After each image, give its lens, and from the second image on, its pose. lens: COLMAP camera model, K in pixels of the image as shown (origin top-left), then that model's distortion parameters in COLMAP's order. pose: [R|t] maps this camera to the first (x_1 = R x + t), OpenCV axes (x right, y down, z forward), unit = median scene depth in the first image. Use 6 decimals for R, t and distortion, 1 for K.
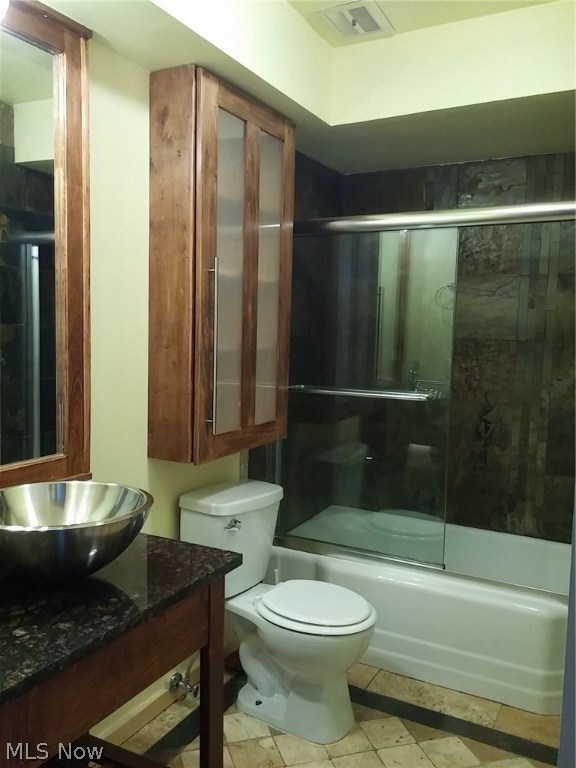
lens RADIAL K [[653.4, 0, 285.4], [0, 653.4, 383.0], [0, 0, 1]] dist [0.069407, -0.071830]
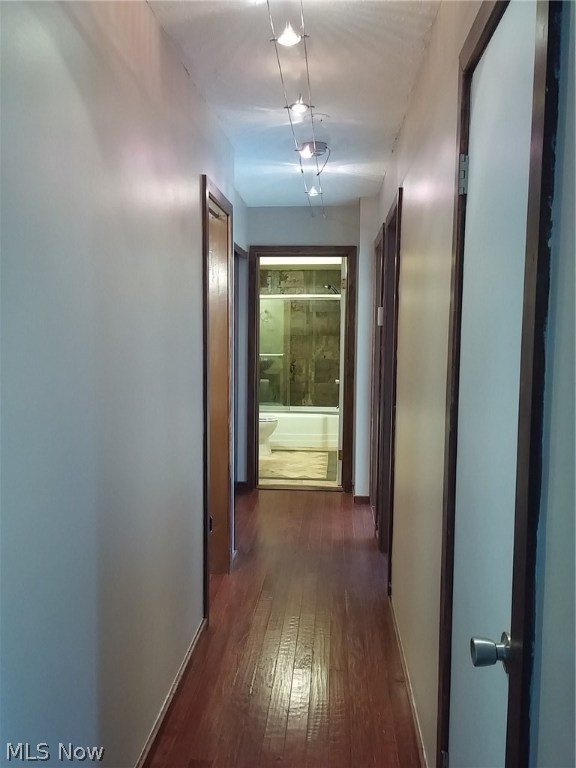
lens RADIAL K [[653.4, 0, 288.3], [0, 653.4, 385.4], [0, 0, 1]] dist [0.069407, -0.071830]
pose [[0.910382, -0.043267, 0.411500, -0.844005], [0.047550, 0.998869, -0.000171, 0.143054], [-0.411027, 0.019723, 0.911410, -1.472495]]
